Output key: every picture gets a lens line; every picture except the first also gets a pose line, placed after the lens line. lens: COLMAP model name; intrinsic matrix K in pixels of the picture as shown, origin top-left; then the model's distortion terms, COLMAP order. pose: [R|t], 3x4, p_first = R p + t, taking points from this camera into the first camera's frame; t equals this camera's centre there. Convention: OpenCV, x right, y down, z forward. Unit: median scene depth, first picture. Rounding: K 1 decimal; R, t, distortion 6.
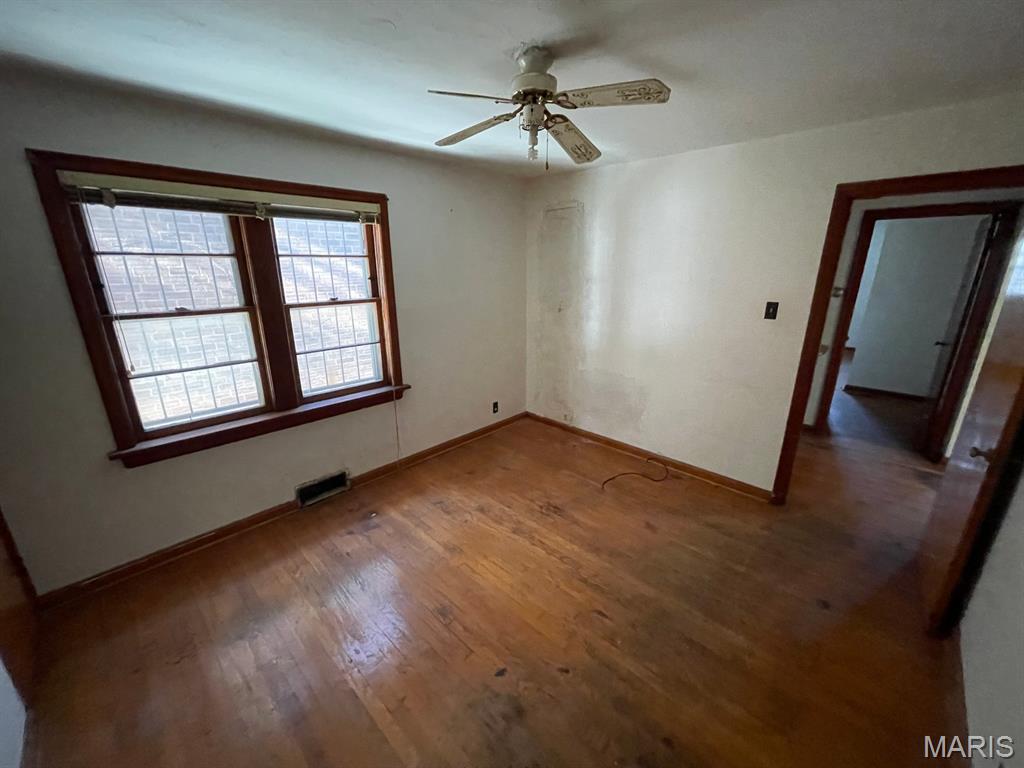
lens RADIAL K [[409.4, 0, 518.0], [0, 409.4, 387.2], [0, 0, 1]] dist [-0.002175, 0.000739]
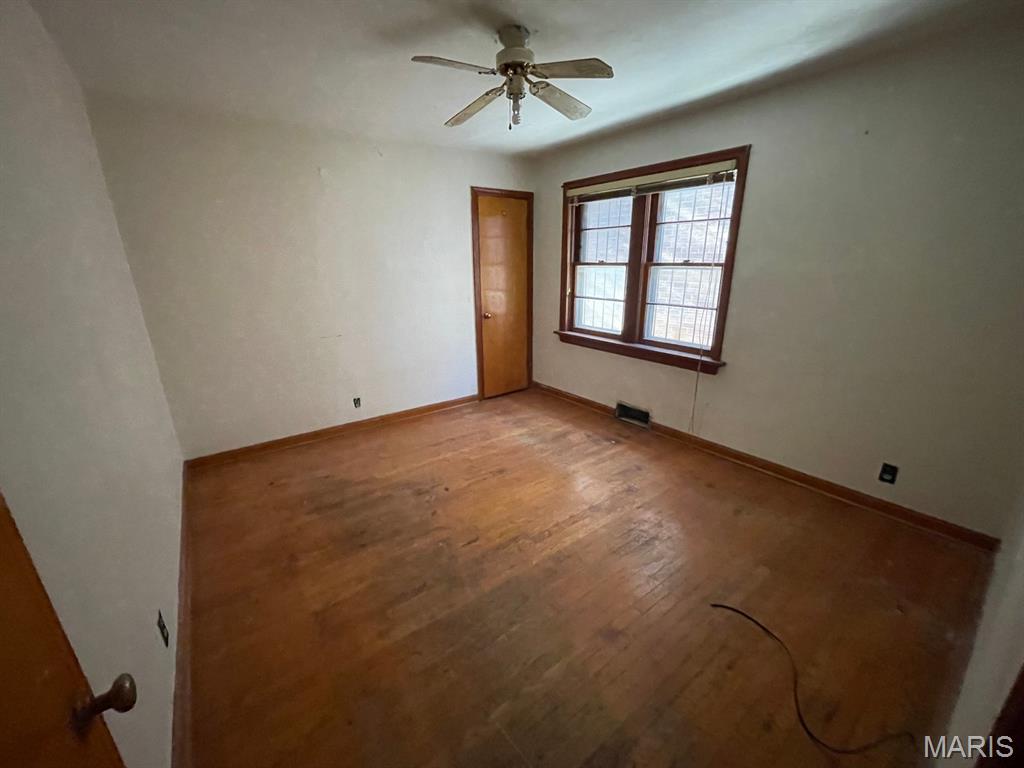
lens RADIAL K [[409.4, 0, 500.9], [0, 409.4, 386.1], [0, 0, 1]] dist [-0.002175, 0.000739]
pose [[-0.176358, 0.302366, -0.936735, 0.795035], [-0.271286, 0.899864, 0.341539, -0.158742], [0.946204, 0.314356, -0.076671, 0.745278]]
